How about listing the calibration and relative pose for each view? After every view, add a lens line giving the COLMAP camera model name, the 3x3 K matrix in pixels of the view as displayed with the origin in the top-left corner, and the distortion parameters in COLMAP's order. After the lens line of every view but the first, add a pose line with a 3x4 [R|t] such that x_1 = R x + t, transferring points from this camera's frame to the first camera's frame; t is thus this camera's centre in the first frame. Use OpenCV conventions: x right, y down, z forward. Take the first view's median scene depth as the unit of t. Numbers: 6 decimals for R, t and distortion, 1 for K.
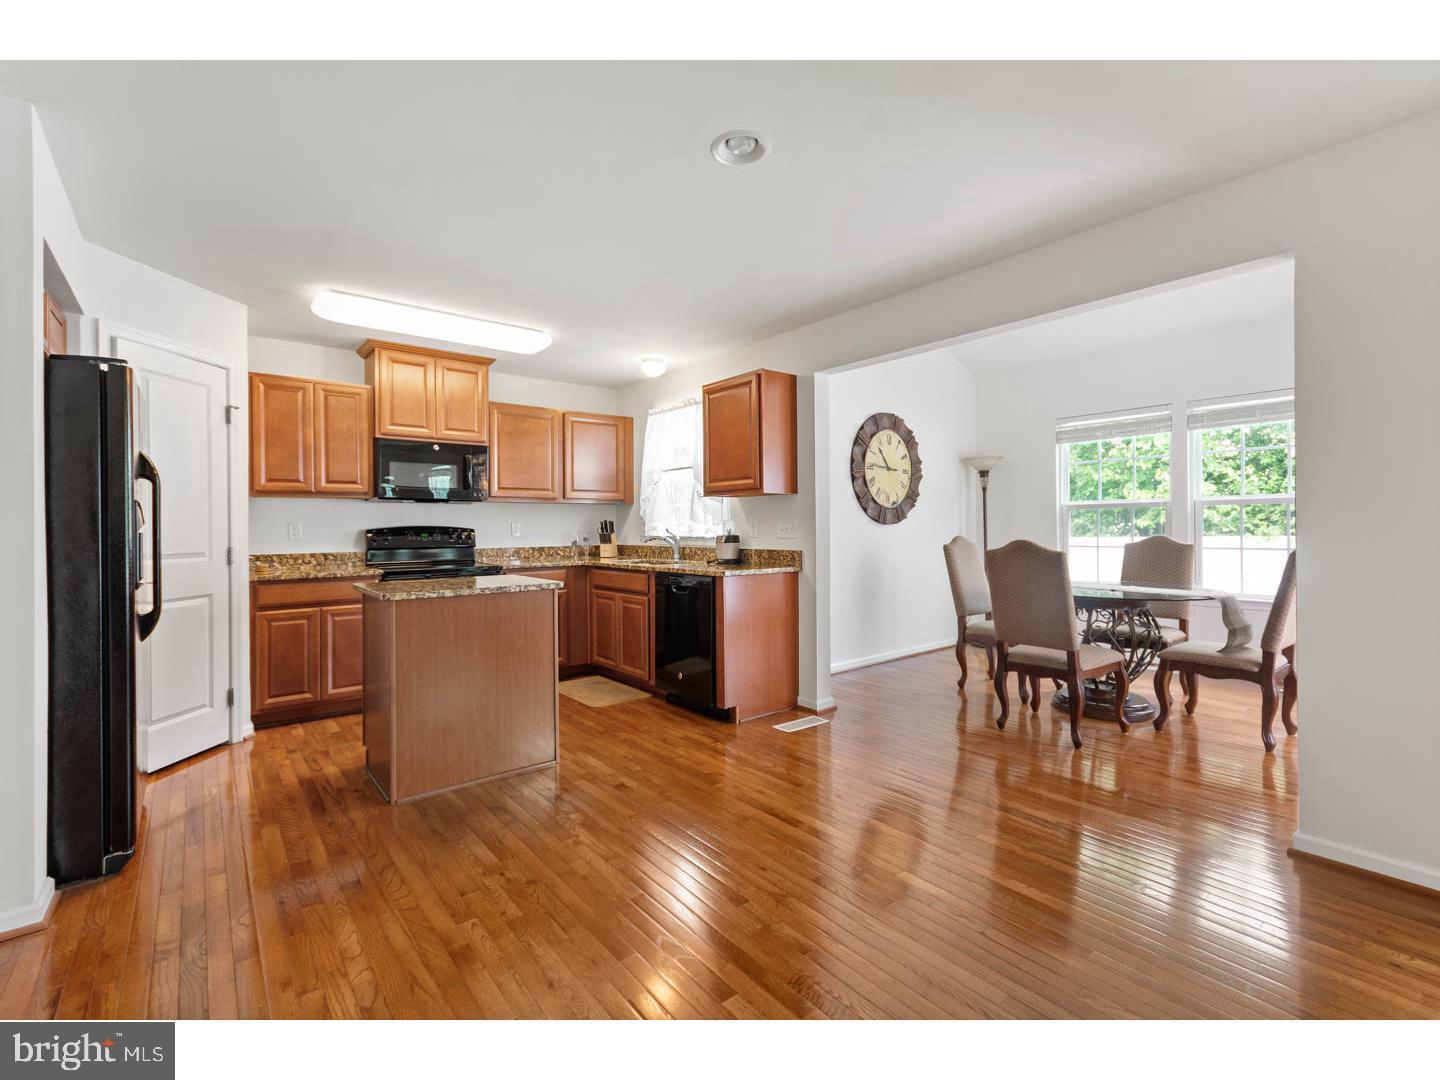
lens RADIAL K [[630.8, 0, 720.0], [0, 630.8, 540.0], [0, 0, 1]] dist [0.001651, 0.000176]
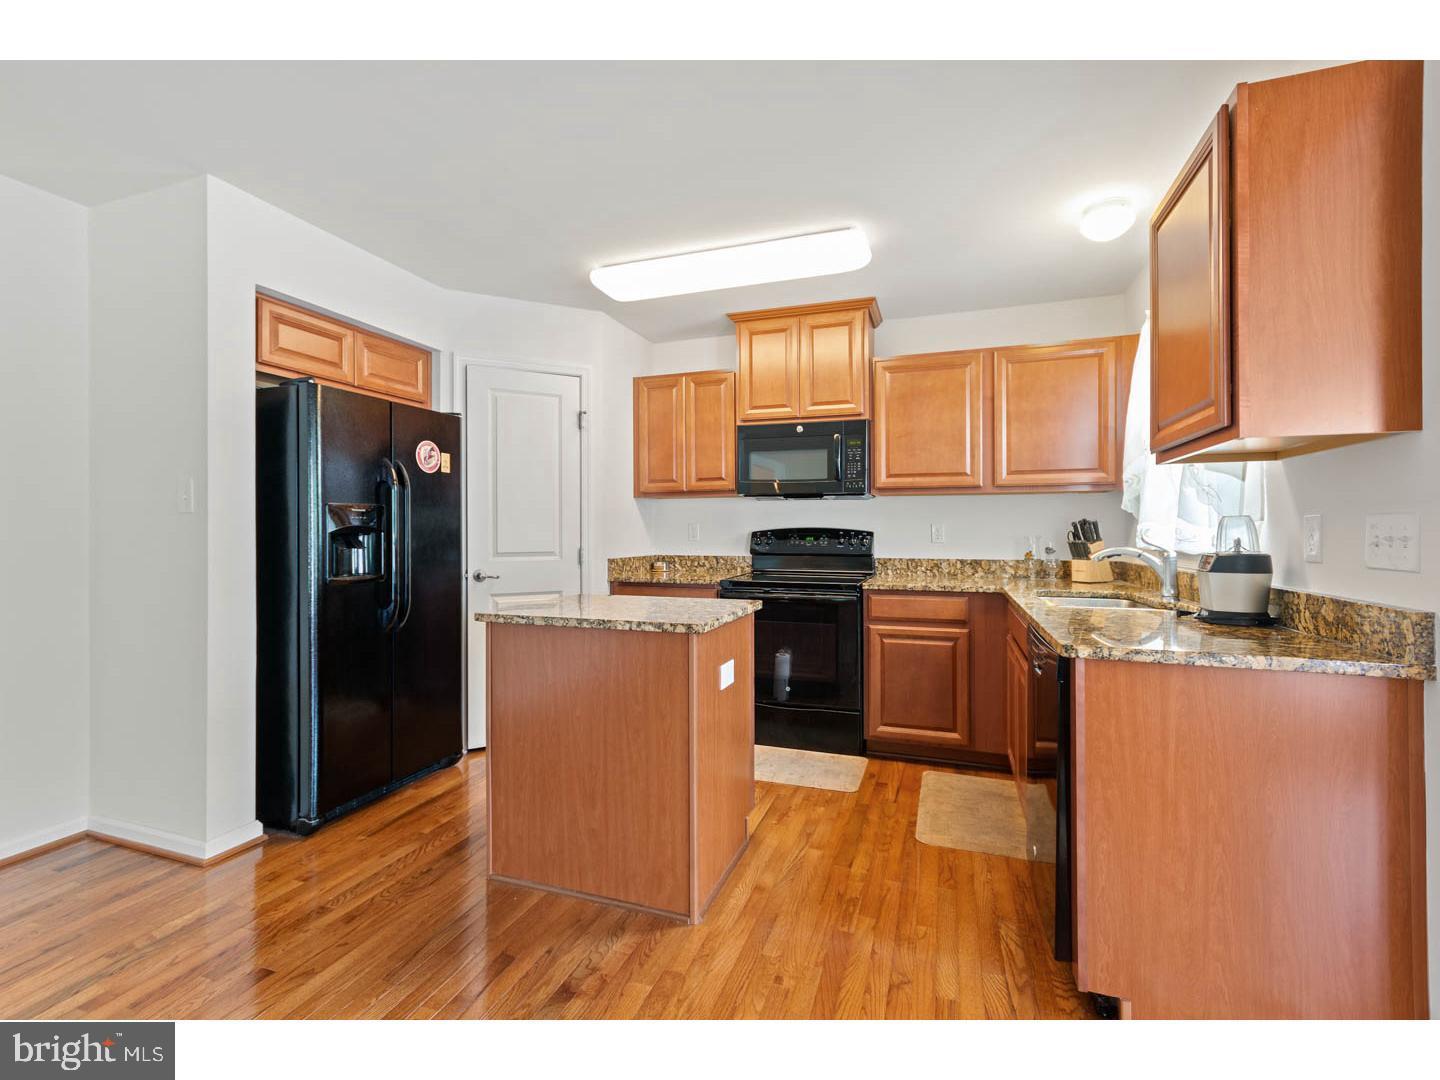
lens RADIAL K [[639.8, 0, 720.0], [0, 639.8, 540.0], [0, 0, 1]] dist [-0.000543, -0.000053]
pose [[0.526976, 0.020242, -0.849639, 0.224260], [-0.022746, 0.999694, 0.009709, -0.015004], [0.849576, 0.014209, 0.527275, 0.591583]]
